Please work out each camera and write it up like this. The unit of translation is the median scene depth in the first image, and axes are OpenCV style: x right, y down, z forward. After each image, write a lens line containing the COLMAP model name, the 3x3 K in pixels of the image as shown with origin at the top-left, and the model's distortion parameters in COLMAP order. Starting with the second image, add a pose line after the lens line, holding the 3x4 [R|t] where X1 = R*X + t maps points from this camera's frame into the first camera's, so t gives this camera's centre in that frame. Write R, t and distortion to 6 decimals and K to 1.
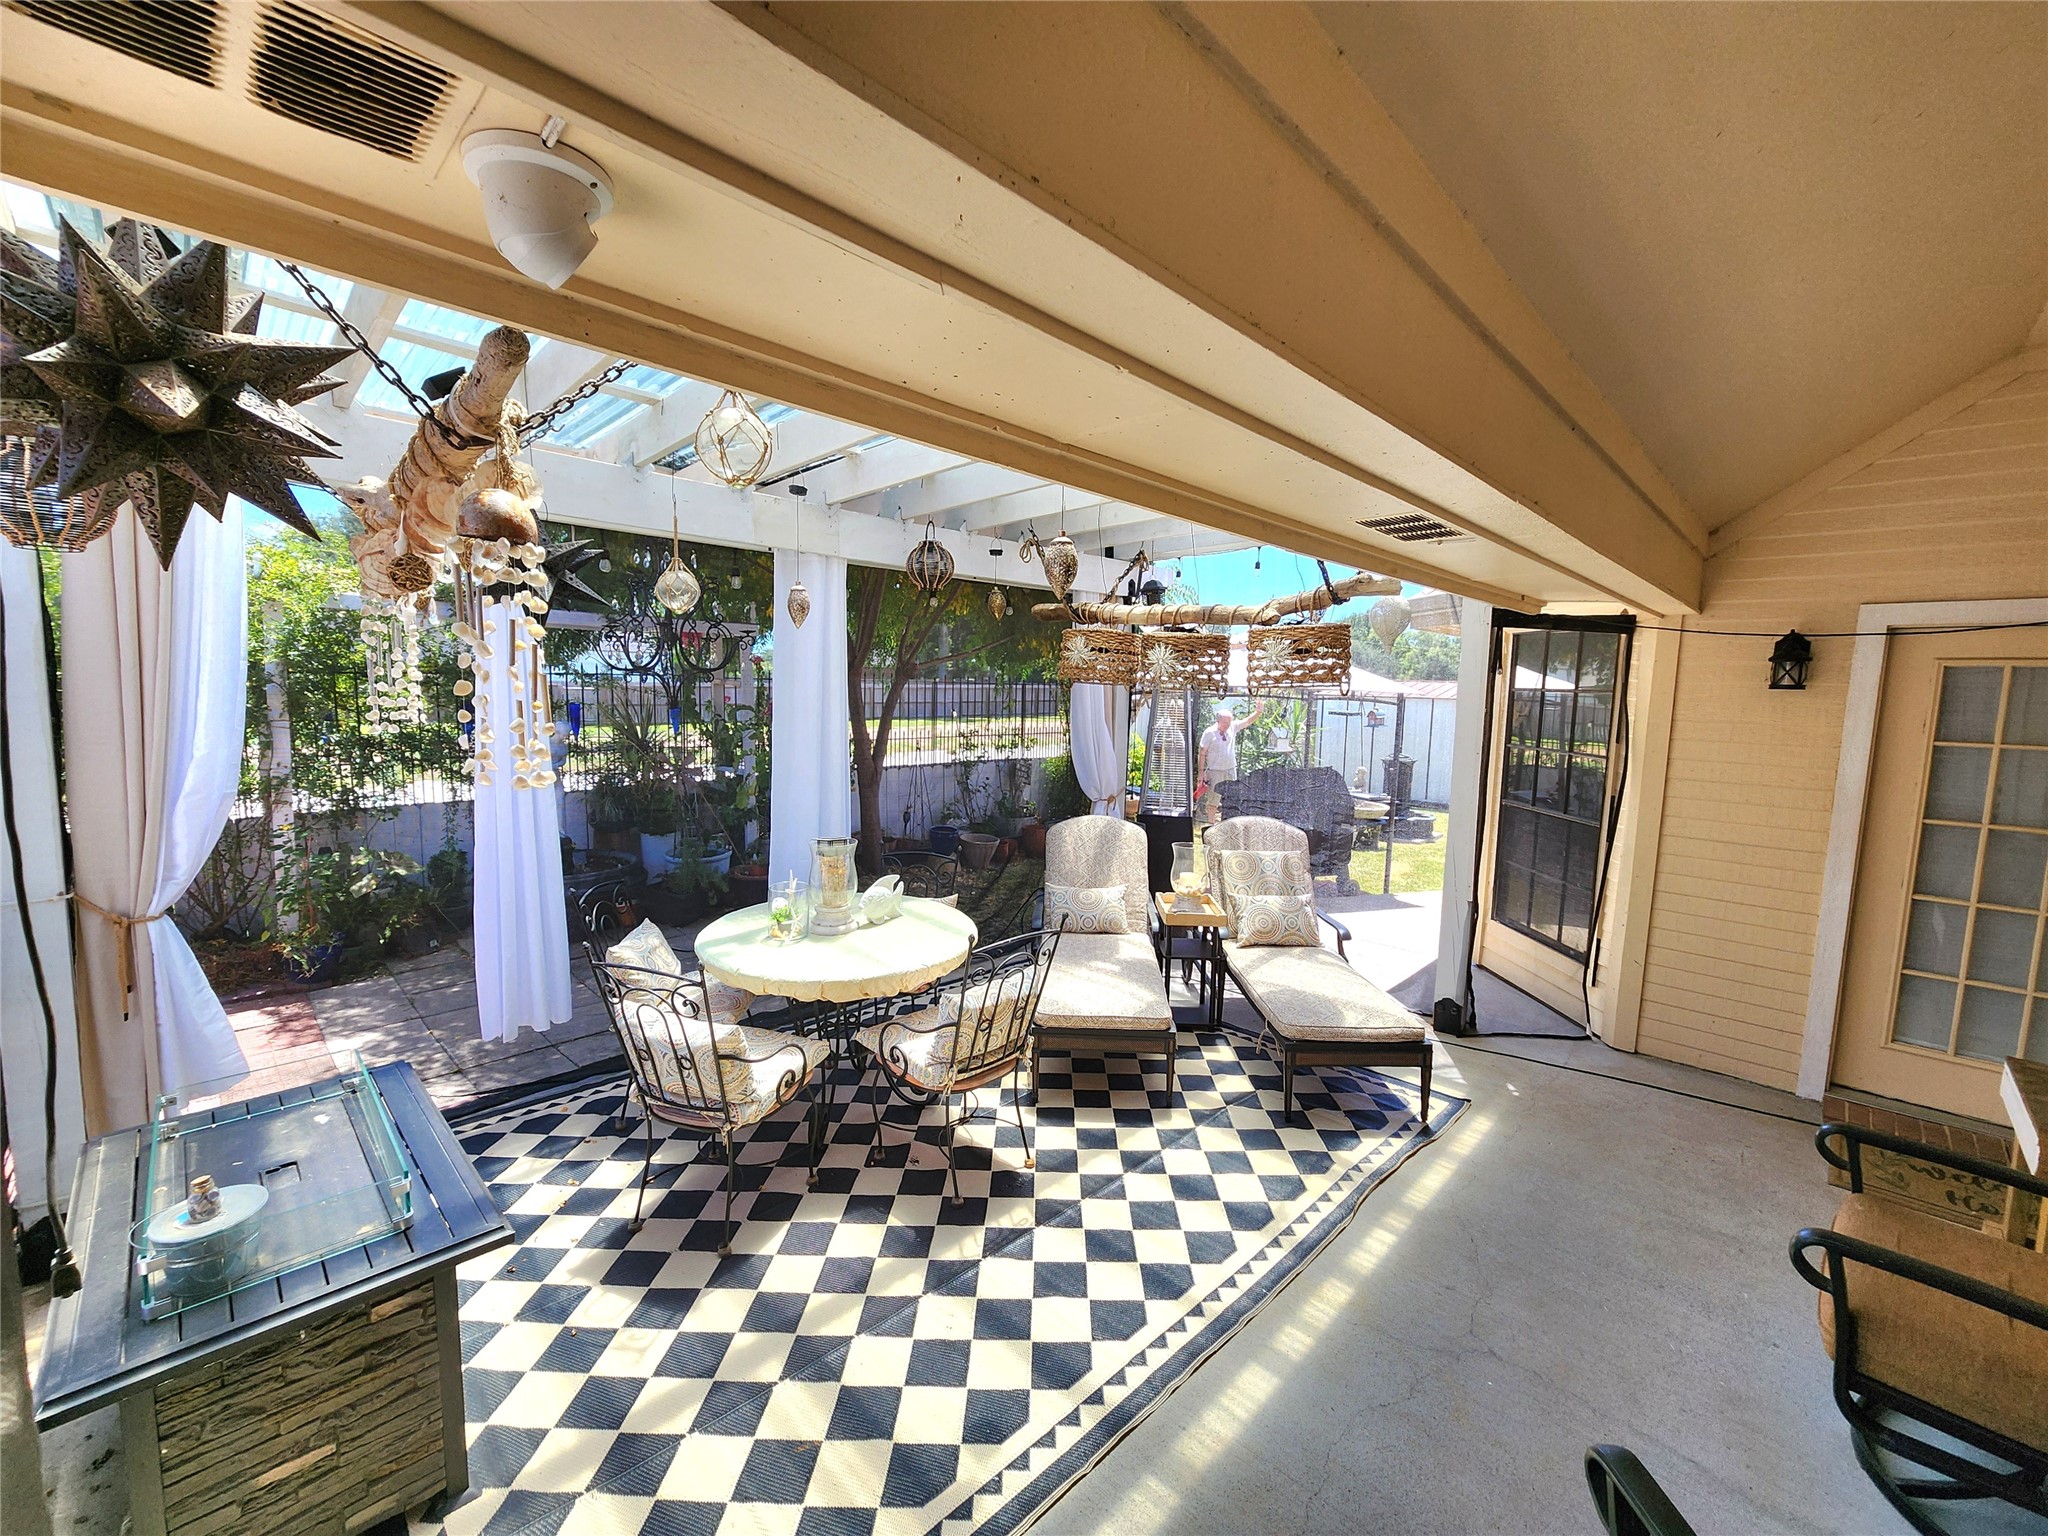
lens RADIAL K [[836.0, 0, 1025.7], [0, 836.0, 767.0], [0, 0, 1]] dist [0.000770, -0.000863]
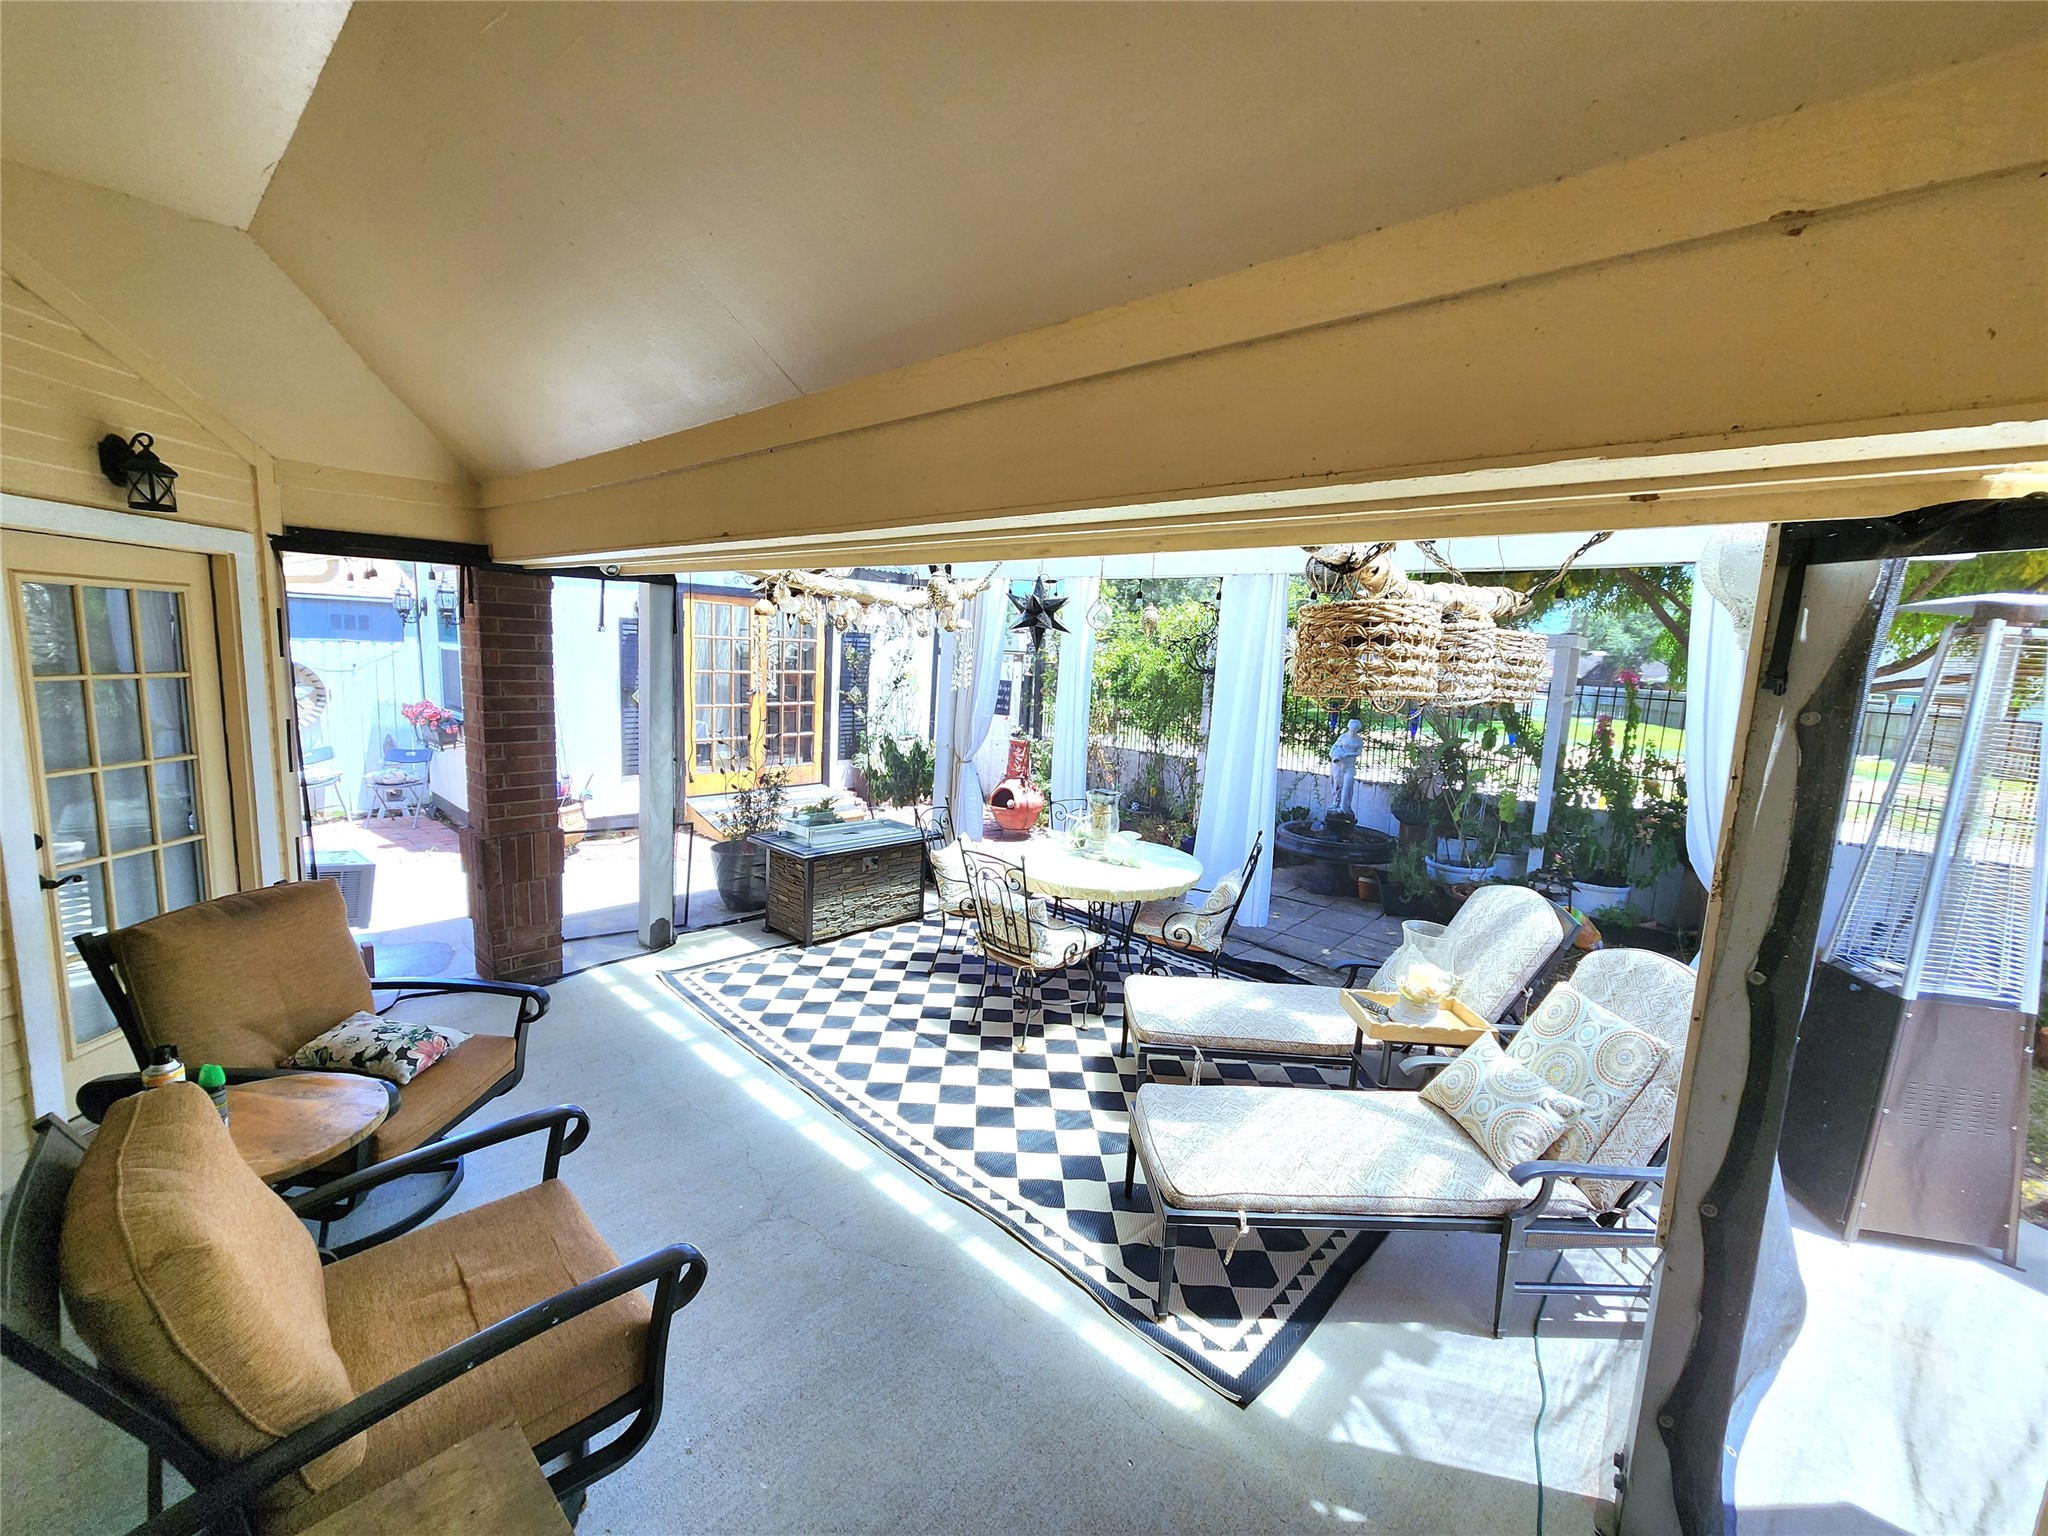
lens RADIAL K [[836.0, 0, 1026.8], [0, 836.0, 773.2], [0, 0, 1]] dist [0.000770, -0.000863]
pose [[0.036841, 0.121698, -0.991883, 1.335676], [-0.154550, 0.981309, 0.114660, -0.092824], [0.987298, 0.149071, 0.054961, 0.961680]]
